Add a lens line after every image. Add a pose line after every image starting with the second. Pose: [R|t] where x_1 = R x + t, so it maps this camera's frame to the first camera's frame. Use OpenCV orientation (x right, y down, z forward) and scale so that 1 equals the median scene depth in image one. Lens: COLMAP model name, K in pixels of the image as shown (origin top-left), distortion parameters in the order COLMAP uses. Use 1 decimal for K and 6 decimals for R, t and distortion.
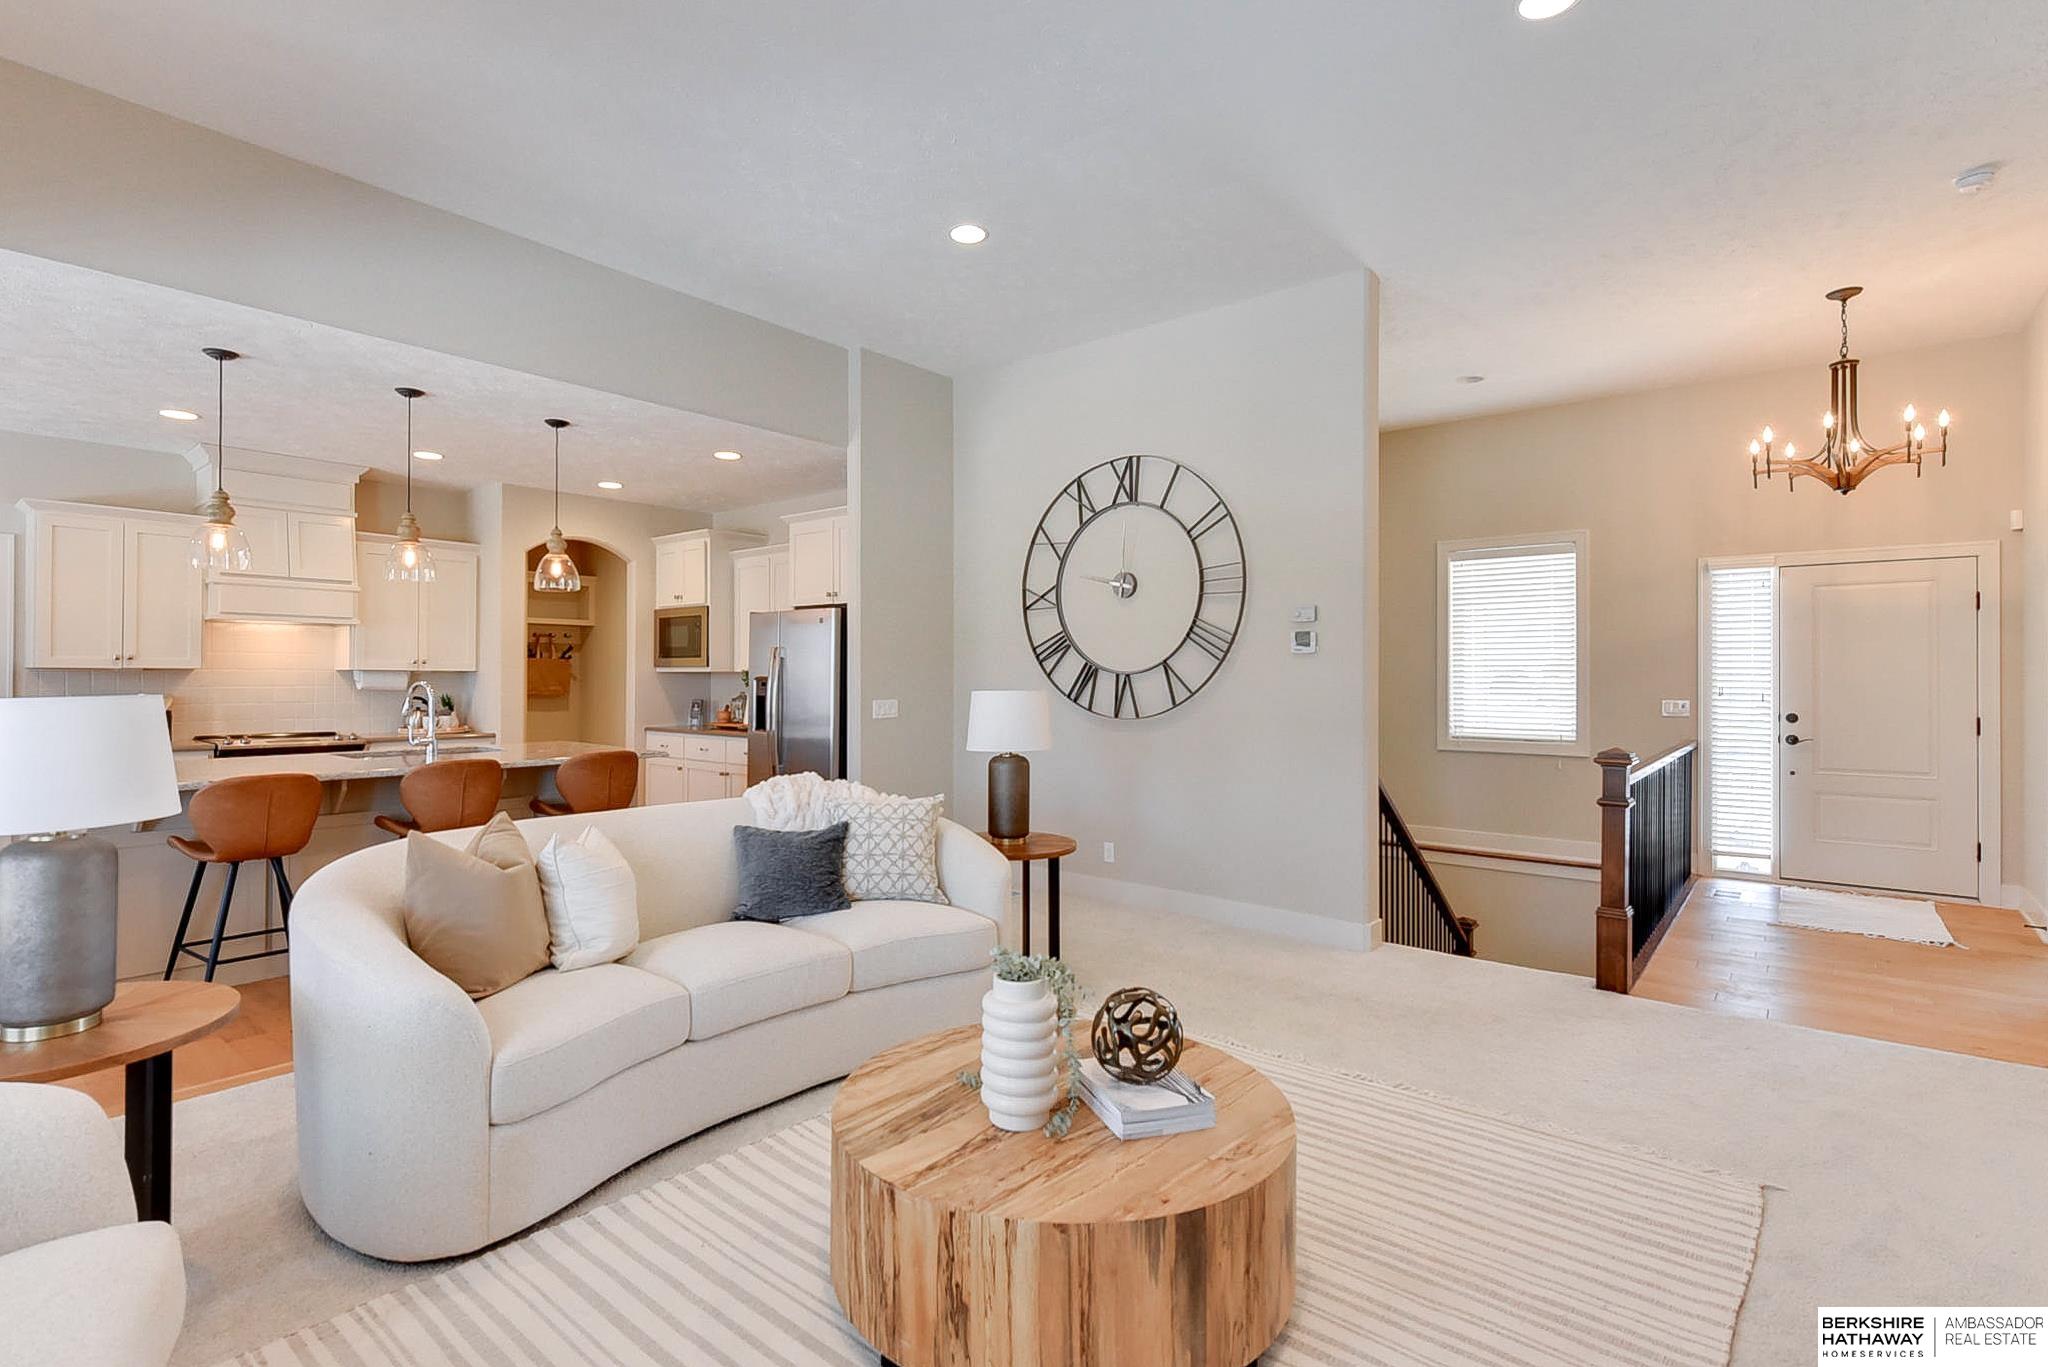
lens RADIAL K [[962.5, 0, 1025.2], [0, 962.5, 676.8], [0, 0, 1]] dist [0.000155, 0.000001]
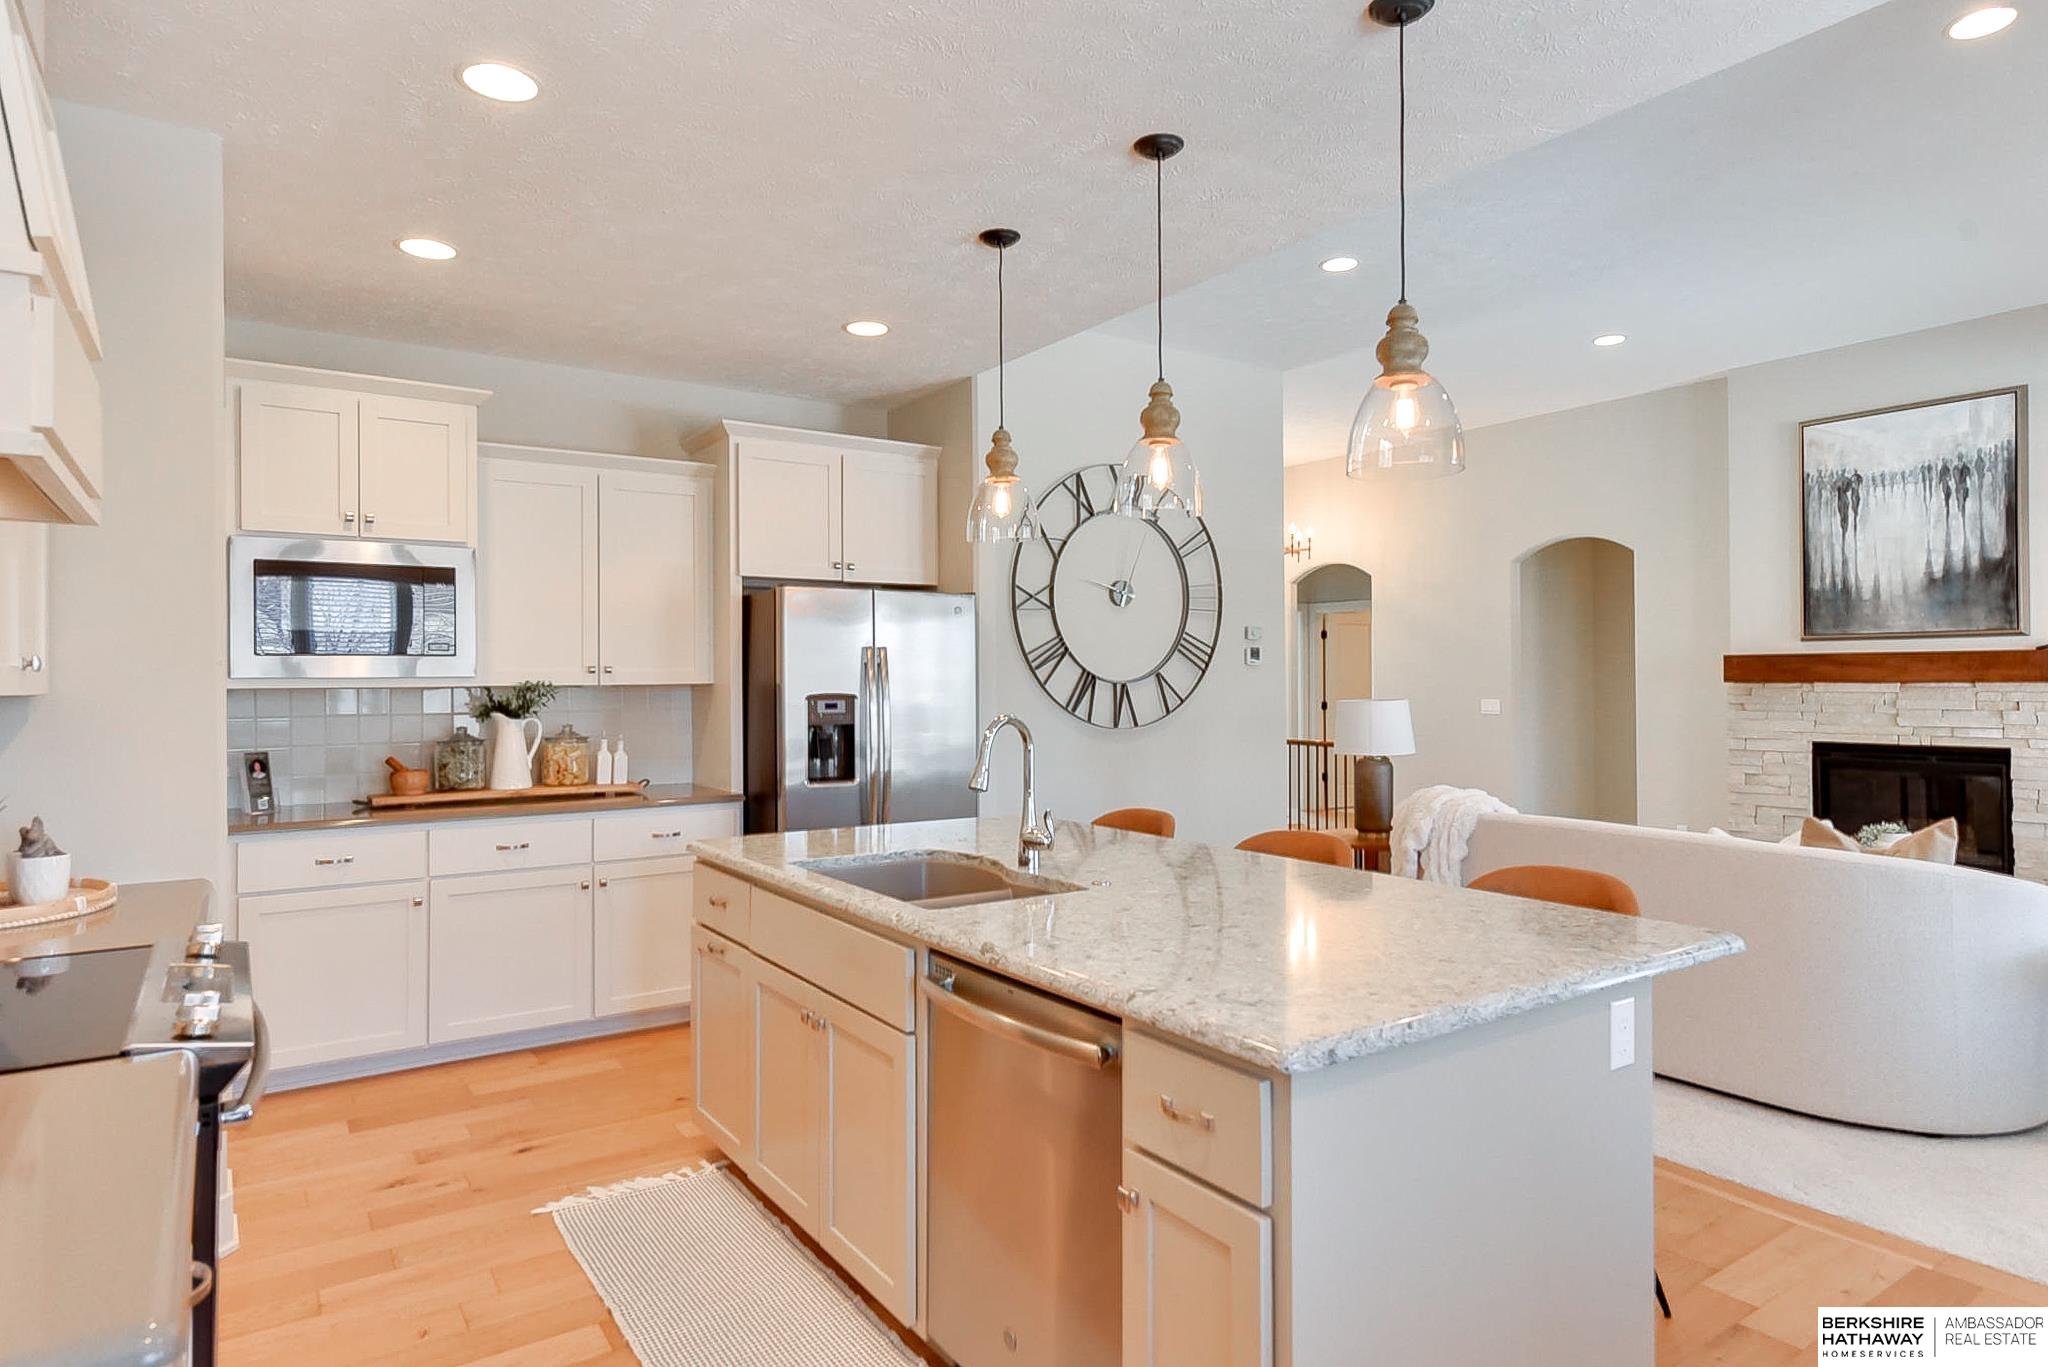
lens RADIAL K [[1171.7, 0, 1023.3], [0, 1171.7, 677.7], [0, 0, 1]] dist [-0.000271, -0.000002]
pose [[0.291960, -0.002811, 0.956426, -1.062129], [0.004636, 0.999988, 0.001524, -0.010722], [-0.956419, 0.003989, 0.291969, 0.733455]]
